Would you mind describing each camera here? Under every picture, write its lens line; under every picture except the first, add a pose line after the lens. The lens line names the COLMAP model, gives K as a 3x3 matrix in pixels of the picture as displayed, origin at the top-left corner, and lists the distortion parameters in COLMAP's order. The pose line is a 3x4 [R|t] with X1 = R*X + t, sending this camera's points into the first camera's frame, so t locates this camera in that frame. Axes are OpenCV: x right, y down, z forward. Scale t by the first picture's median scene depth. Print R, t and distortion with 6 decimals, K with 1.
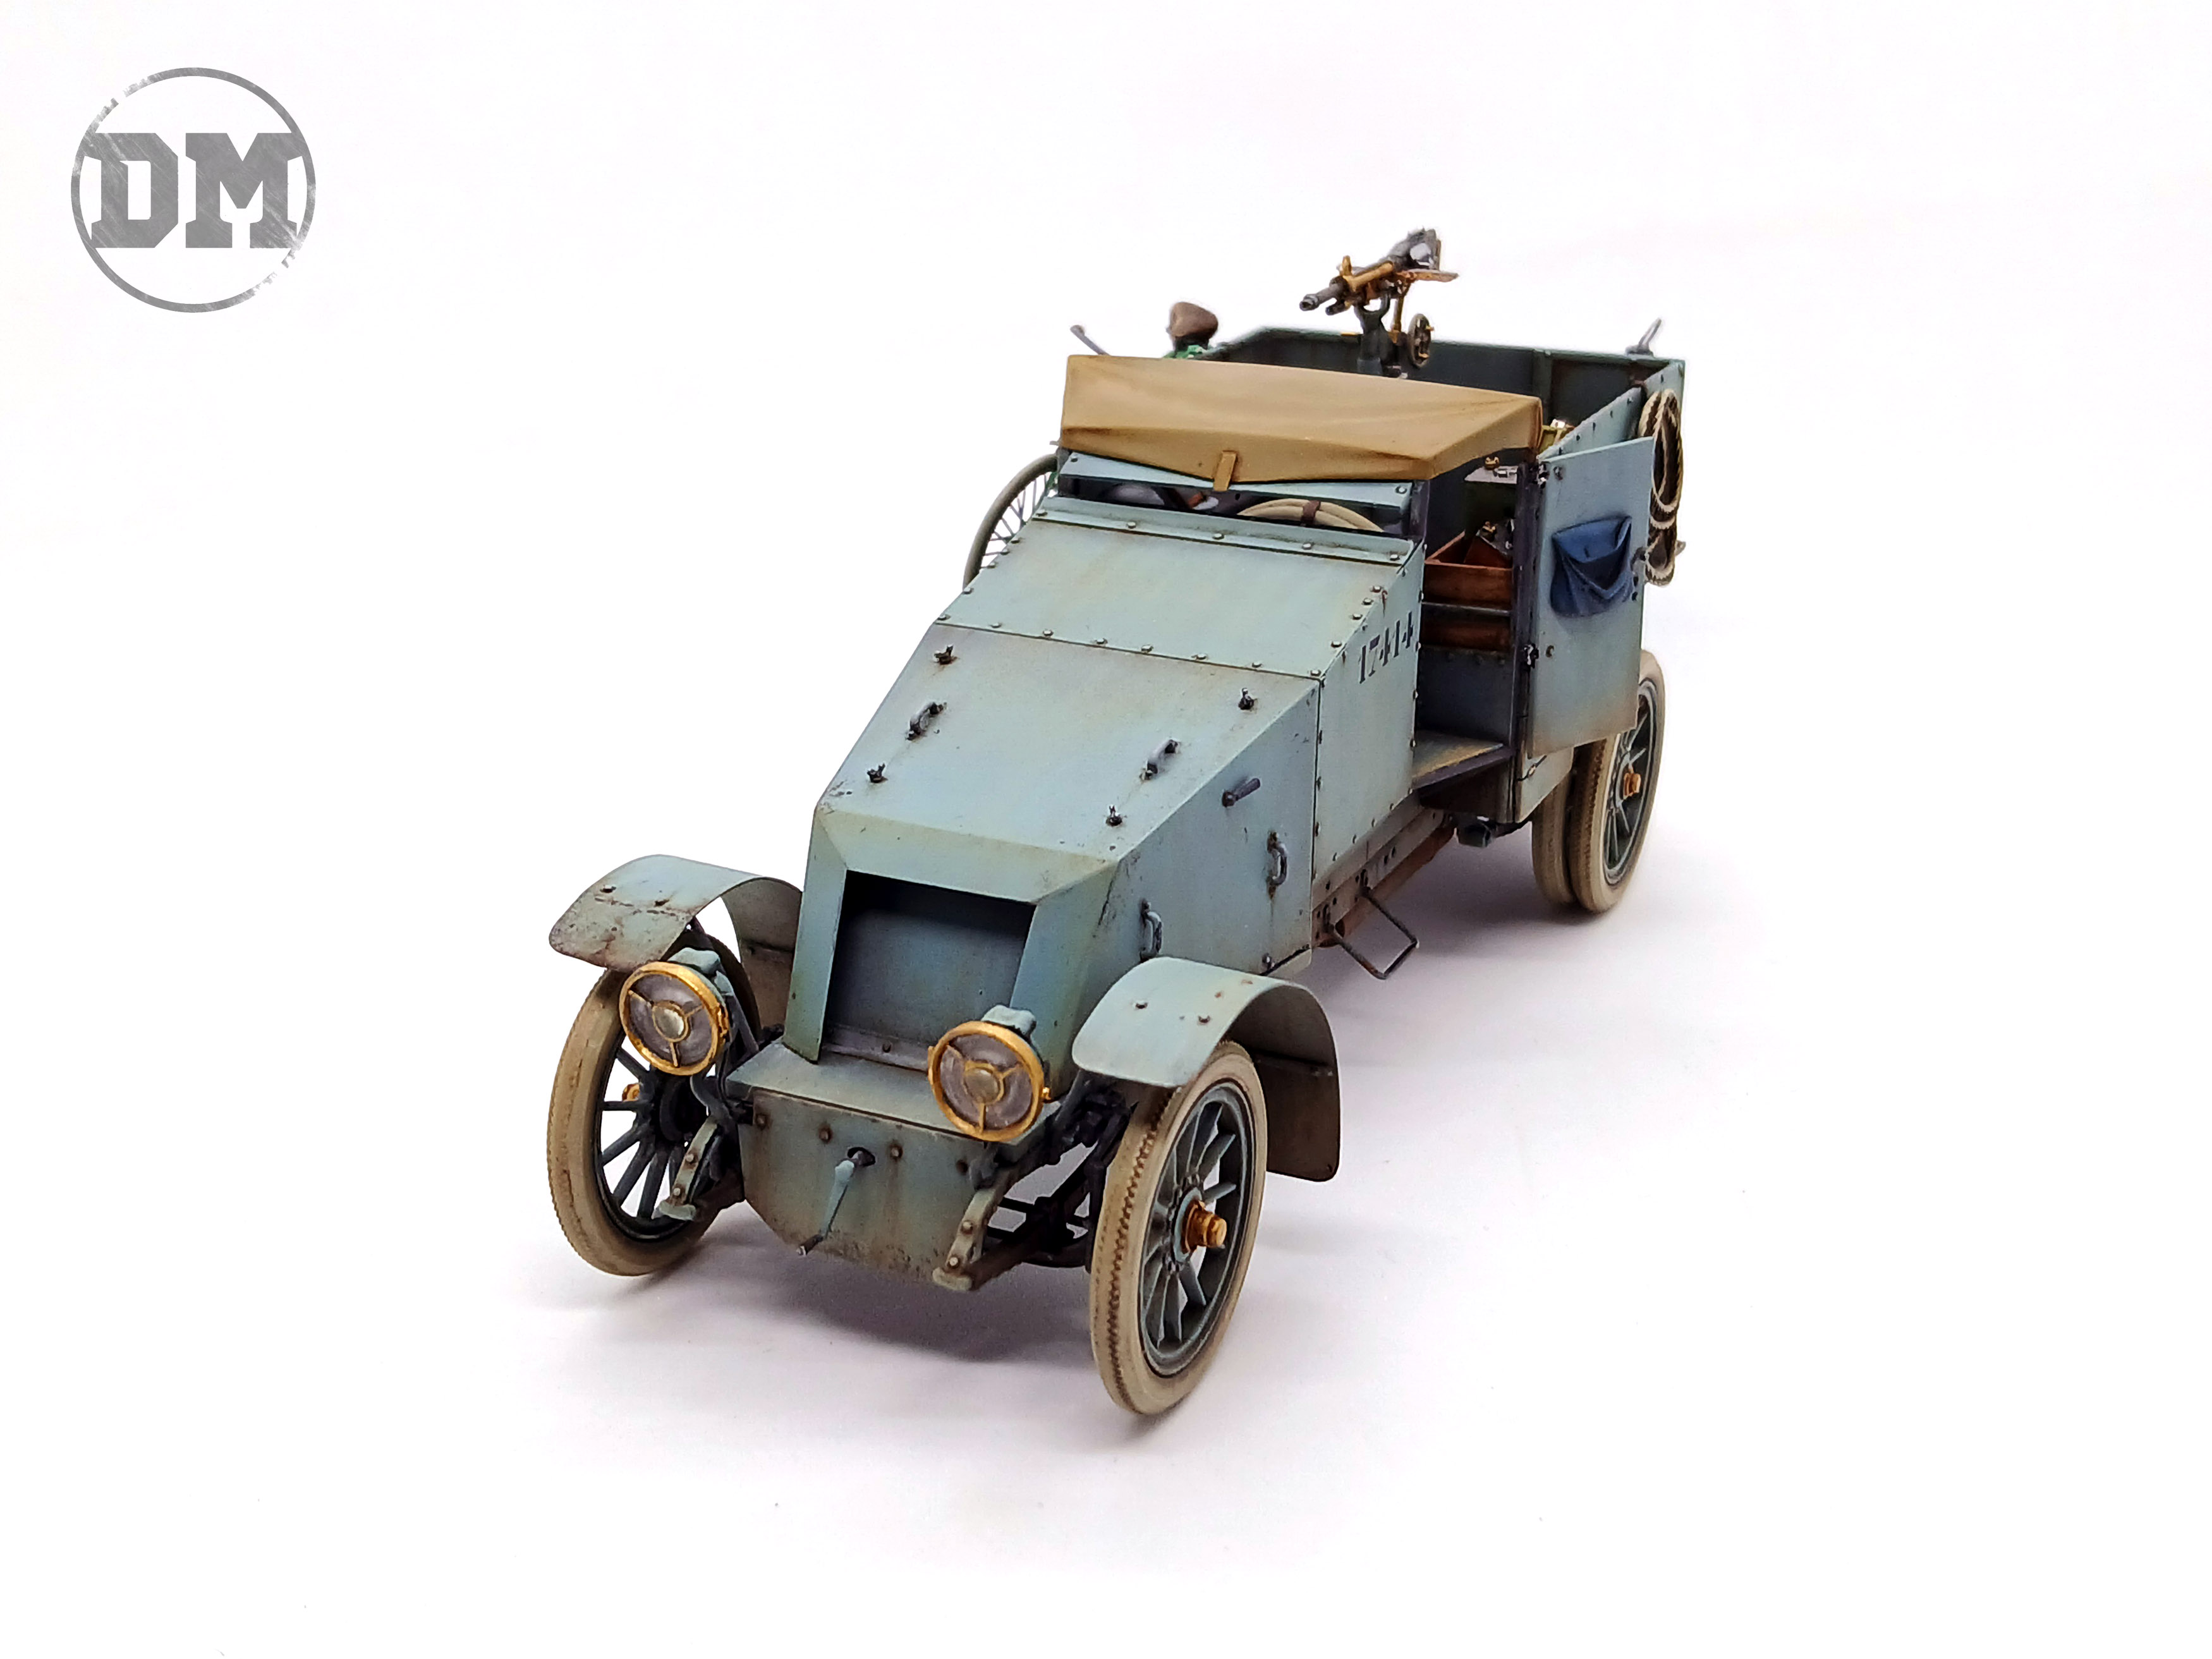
lens RADIAL K [[2730.5, 0, 1112.9], [0, 2730.5, 849.8], [0, 0, 1]] dist [0.017717, 0.000000]
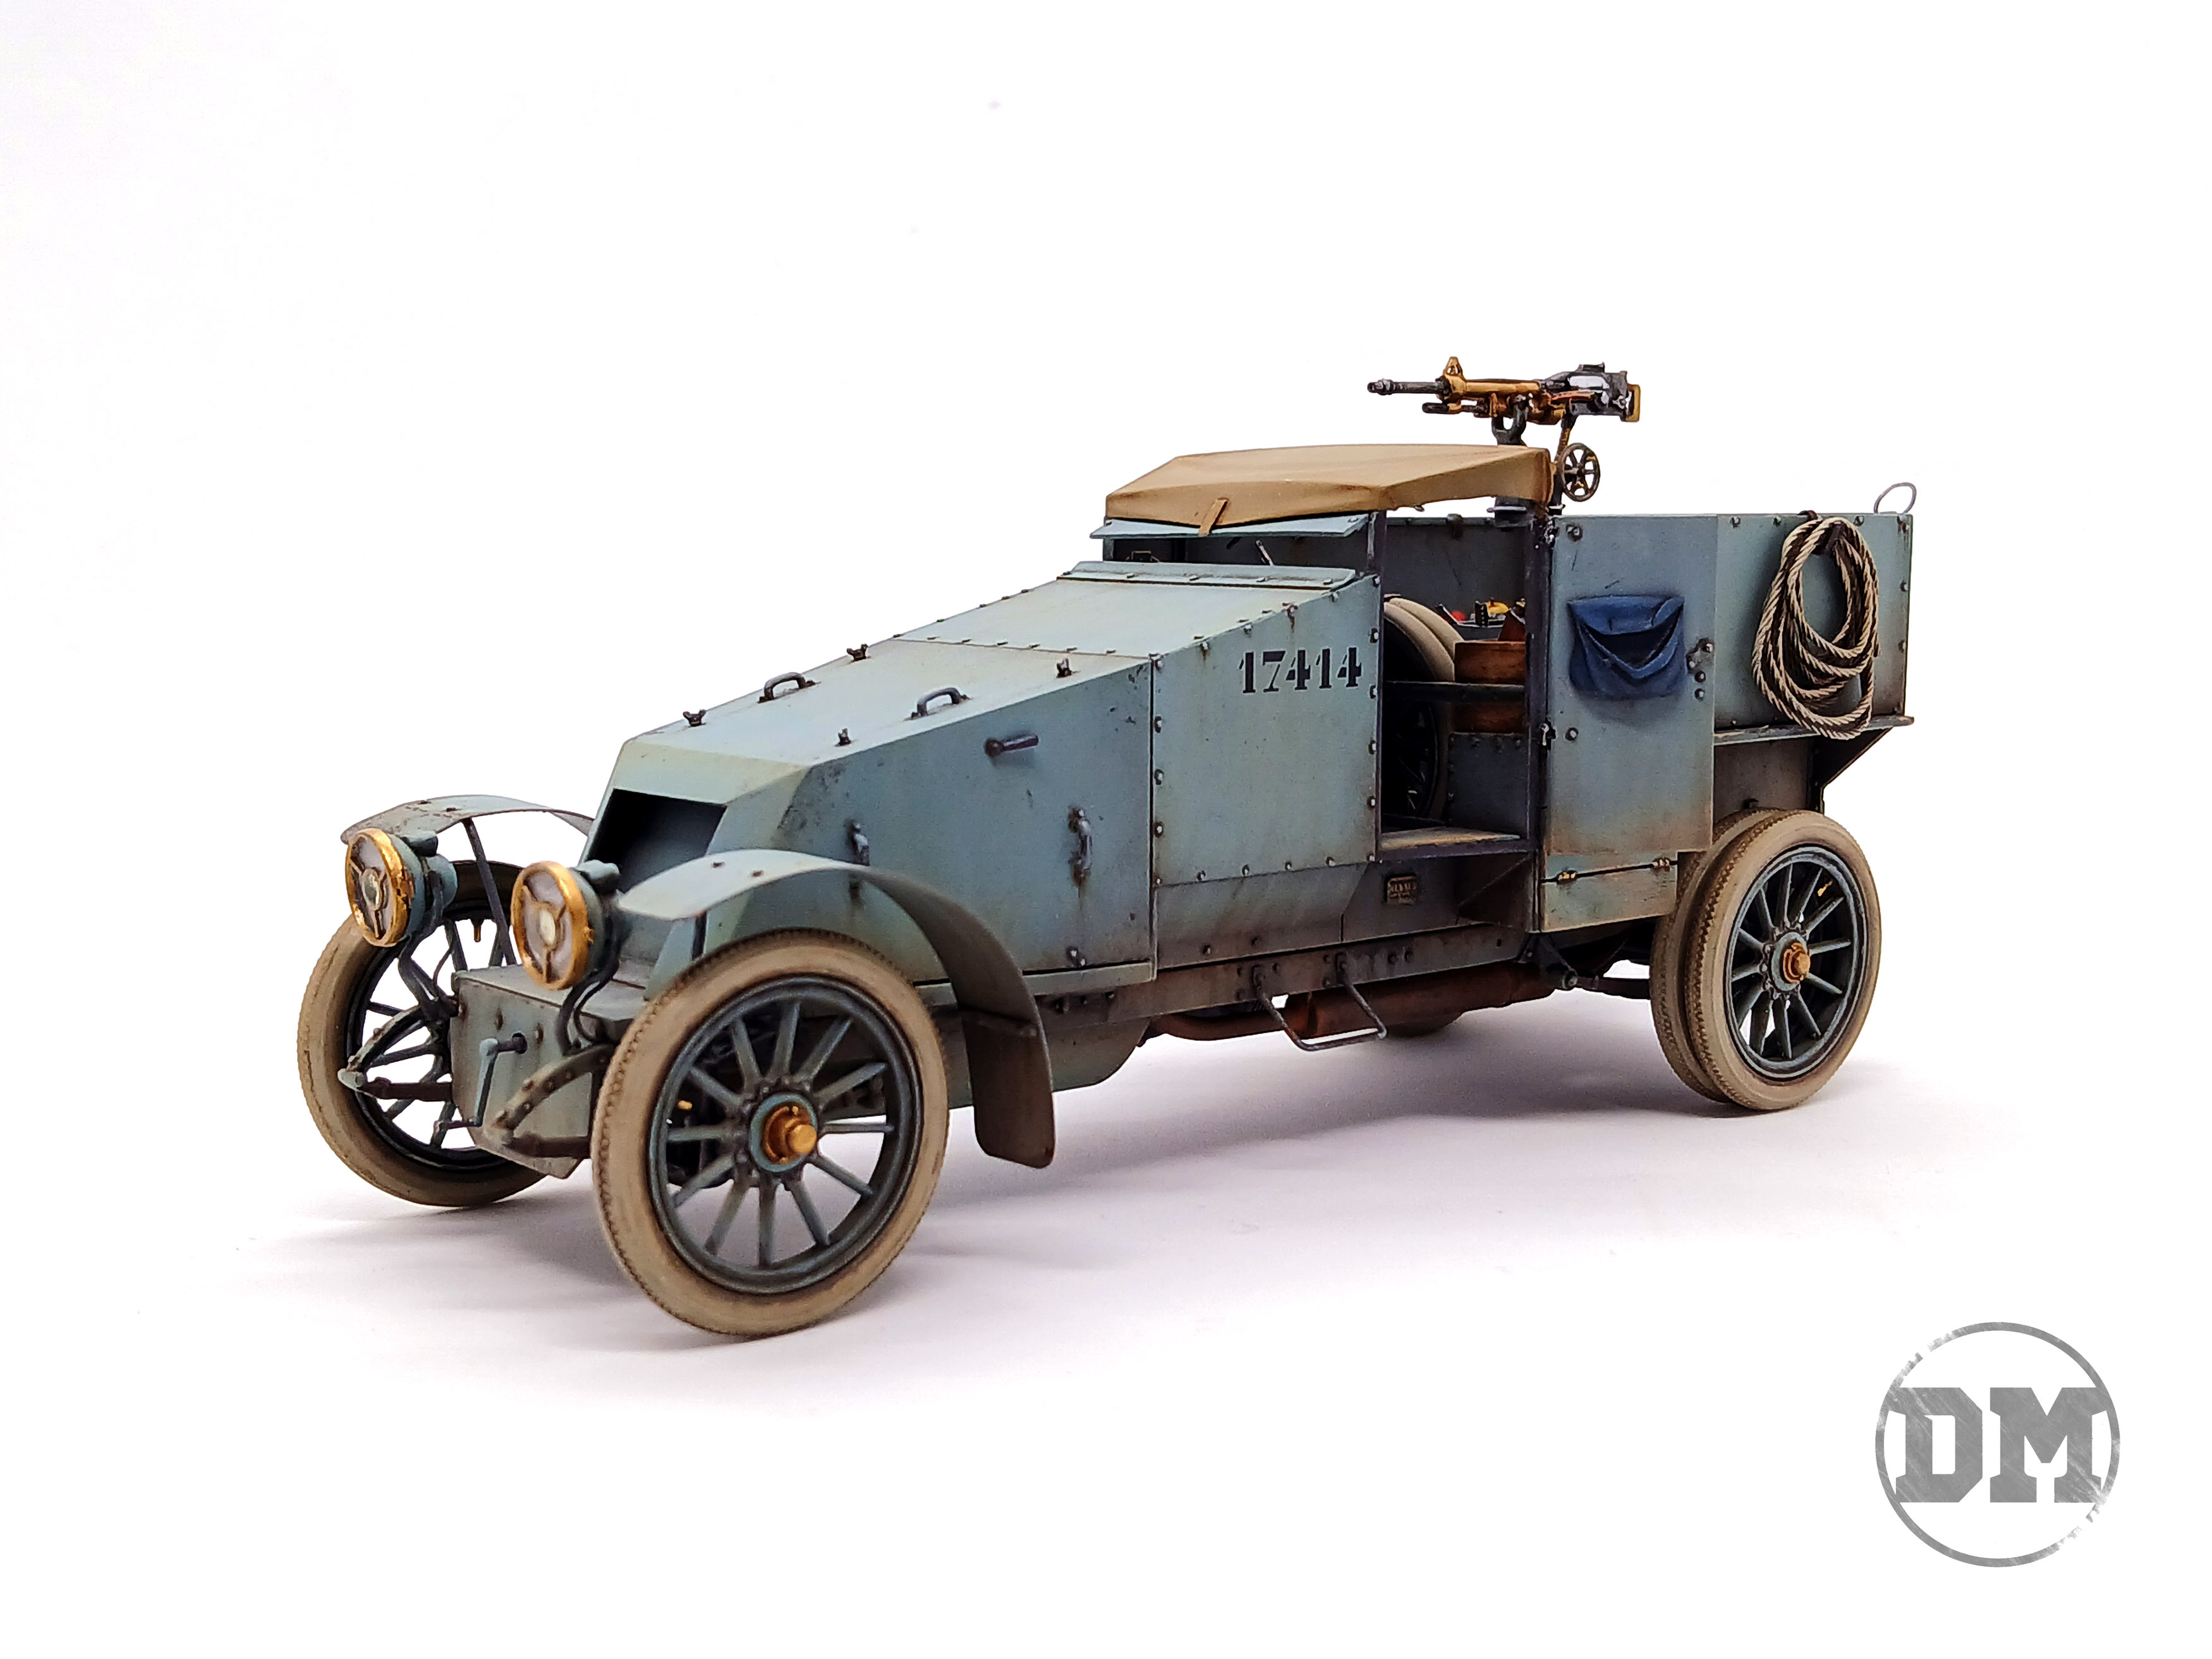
lens RADIAL K [[2730.5, 0, 1113.5], [0, 2730.5, 822.1], [0, 0, 1]] dist [0.017717, 0.000000]
pose [[0.924247, 0.048561, -0.378695, 0.373916], [-0.133779, 0.970186, -0.202093, 0.162985], [0.357591, 0.237445, 0.903188, 0.139830]]
